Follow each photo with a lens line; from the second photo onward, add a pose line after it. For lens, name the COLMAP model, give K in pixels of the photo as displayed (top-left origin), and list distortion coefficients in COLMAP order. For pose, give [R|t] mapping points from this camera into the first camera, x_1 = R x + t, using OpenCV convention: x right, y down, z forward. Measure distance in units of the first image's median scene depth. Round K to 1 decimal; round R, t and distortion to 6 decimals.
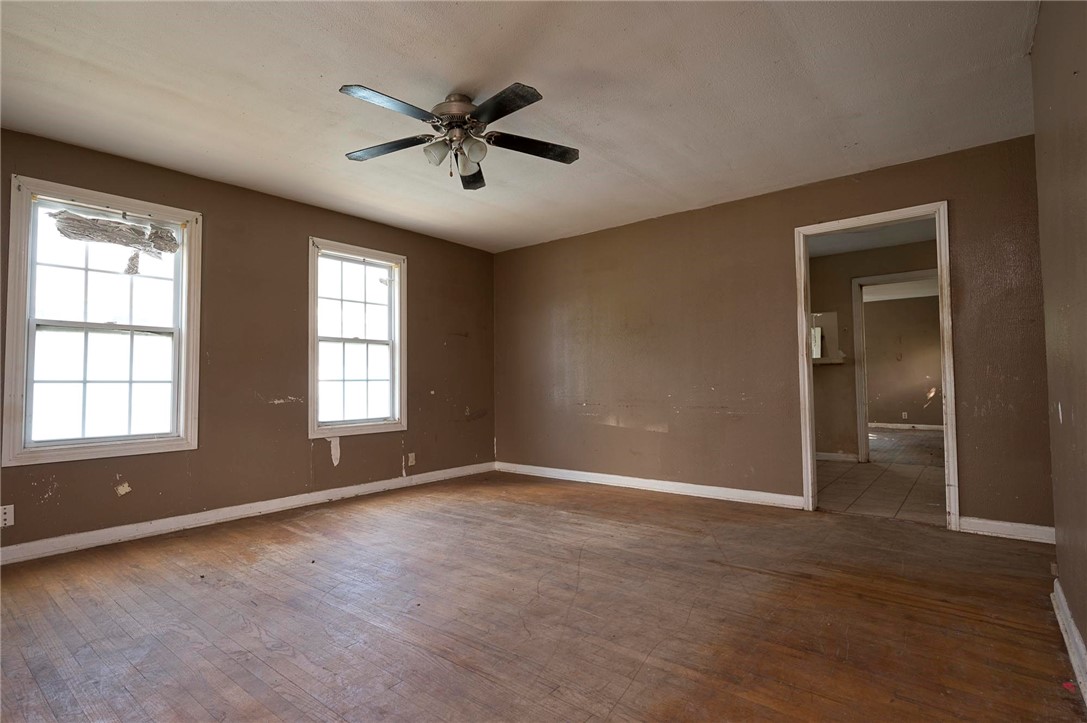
lens RADIAL K [[531.5, 0, 544.0], [0, 531.5, 356.2], [0, 0, 1]] dist [-0.000054, -0.000110]
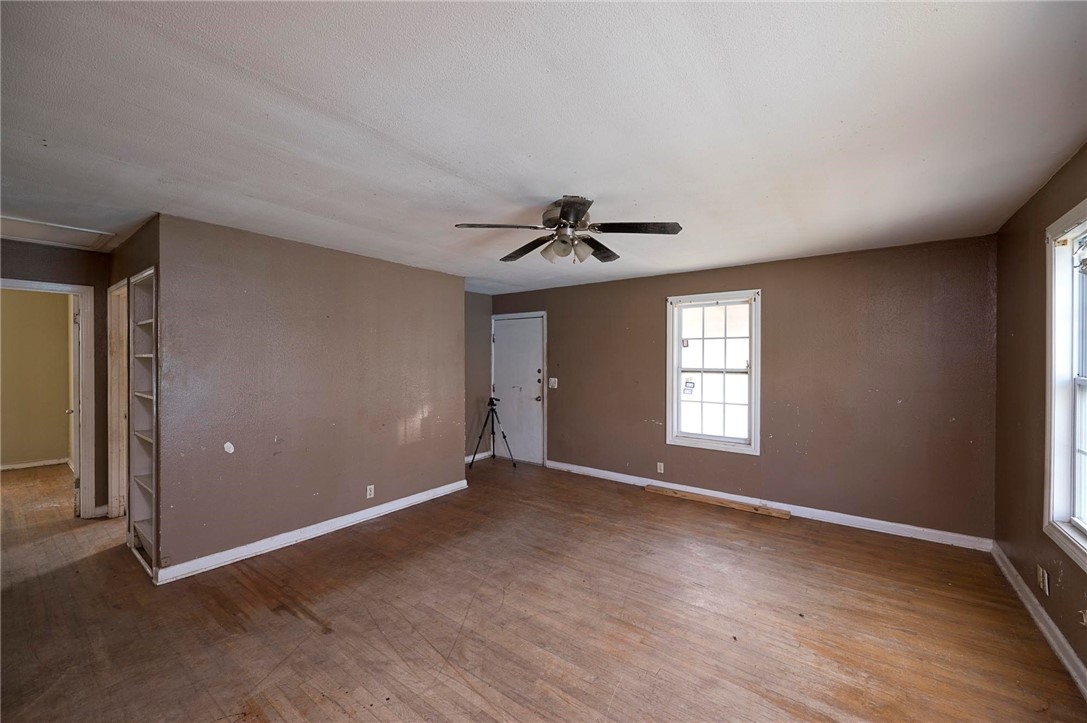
lens RADIAL K [[424.1, 0, 542.5], [0, 424.1, 364.1], [0, 0, 1]] dist [-0.001558, -0.000161]
pose [[-0.999387, 0.012941, -0.032527, -0.074386], [0.014176, 0.999175, -0.038050, -0.089886], [0.032008, -0.038487, -0.998746, 1.912191]]
